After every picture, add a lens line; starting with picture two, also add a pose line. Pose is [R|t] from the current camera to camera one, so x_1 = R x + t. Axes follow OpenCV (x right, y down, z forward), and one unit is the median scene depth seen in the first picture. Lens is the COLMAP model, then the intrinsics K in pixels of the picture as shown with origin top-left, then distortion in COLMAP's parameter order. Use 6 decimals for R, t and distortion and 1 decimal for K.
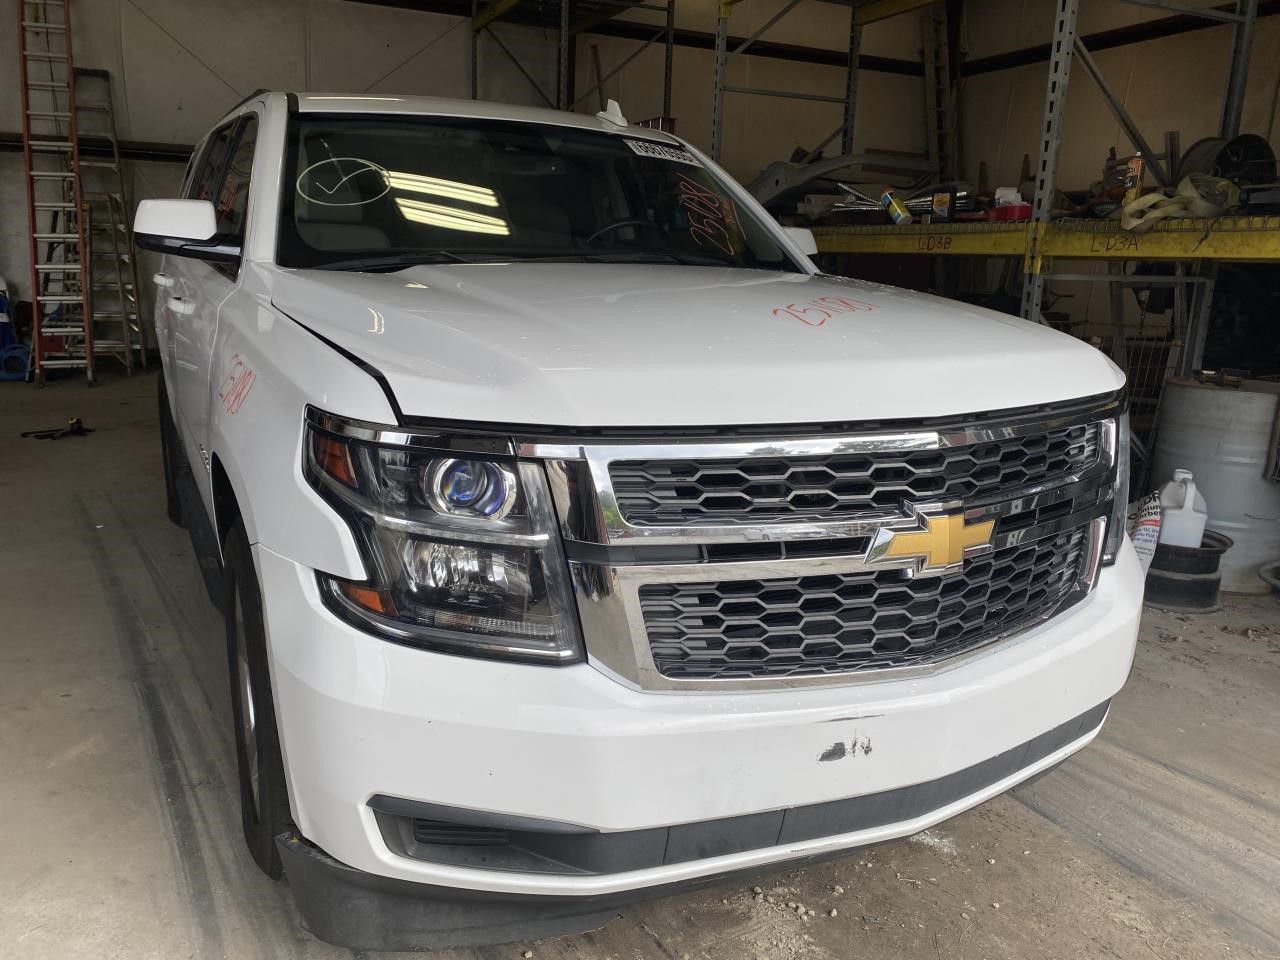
lens RADIAL K [[947.2, 0, 658.7], [0, 947.2, 472.1], [0, 0, 1]] dist [0.069837, -0.126585]
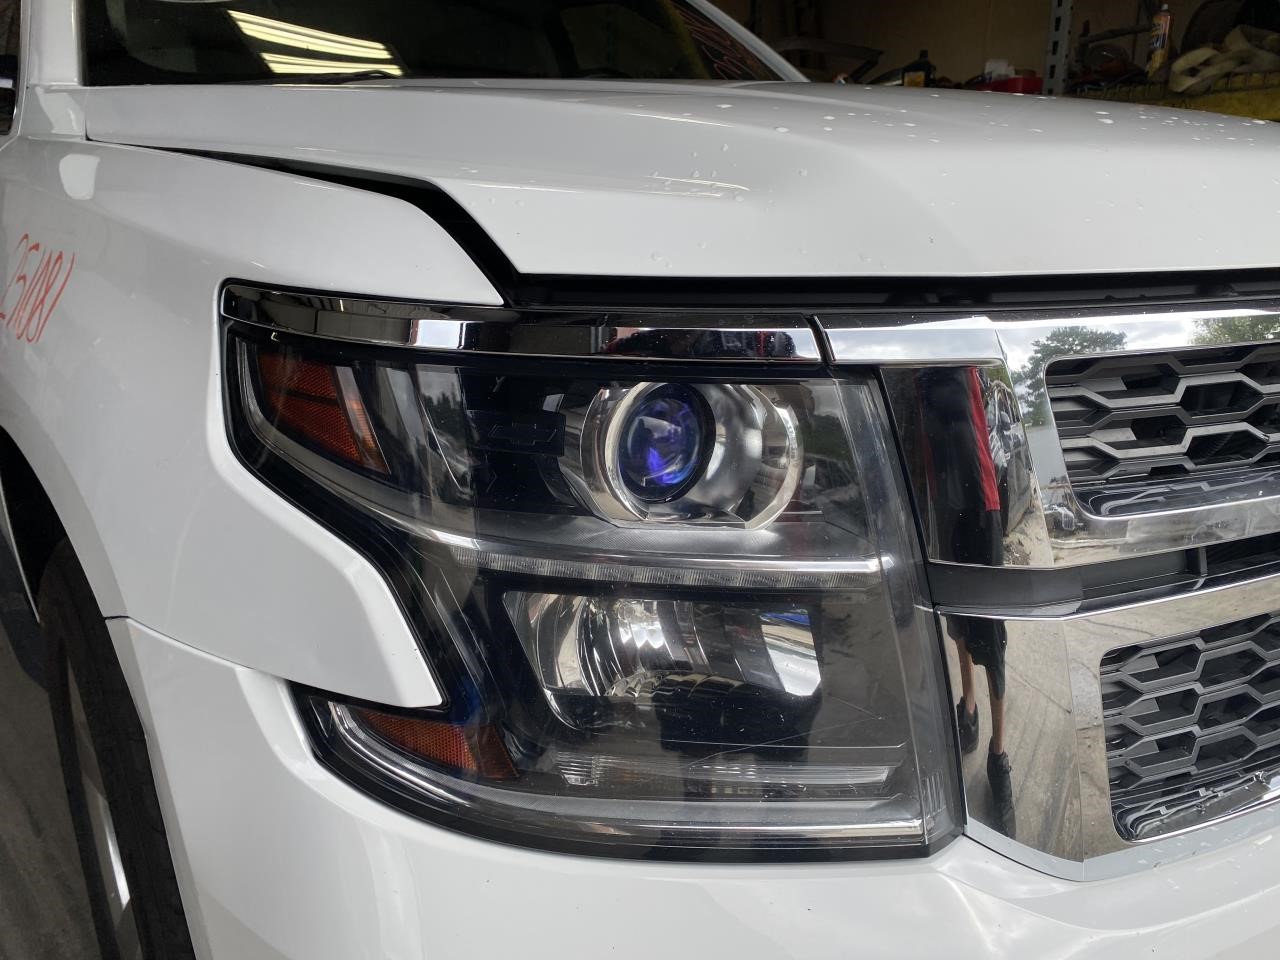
lens RADIAL K [[945.9, 0, 640.0], [0, 945.9, 480.0], [0, 0, 1]] dist [0.002051, 0.002958]
pose [[0.986102, -0.075402, 0.148042, -0.252907], [0.067605, 0.996081, 0.057021, 0.003183], [-0.151761, -0.046220, 0.987336, 0.554157]]
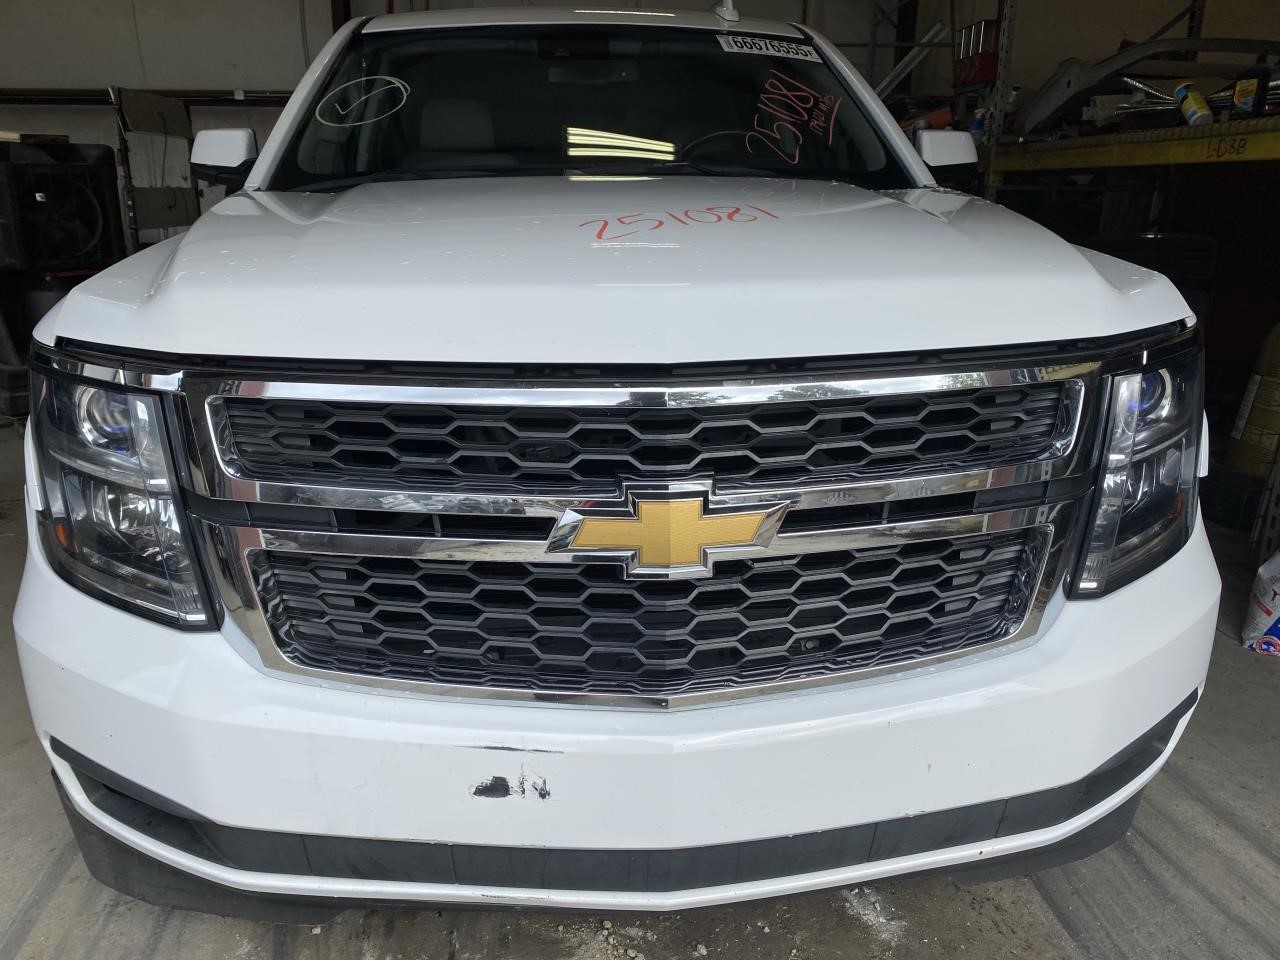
lens RADIAL K [[967.8, 0, 640.0], [0, 967.8, 480.0], [0, 0, 1]] dist [0.061272, -0.057248]
pose [[0.926800, 0.080997, -0.366716, 0.544534], [-0.058583, 0.995693, 0.071863, -0.020497], [0.370957, -0.045119, 0.927553, 0.303417]]
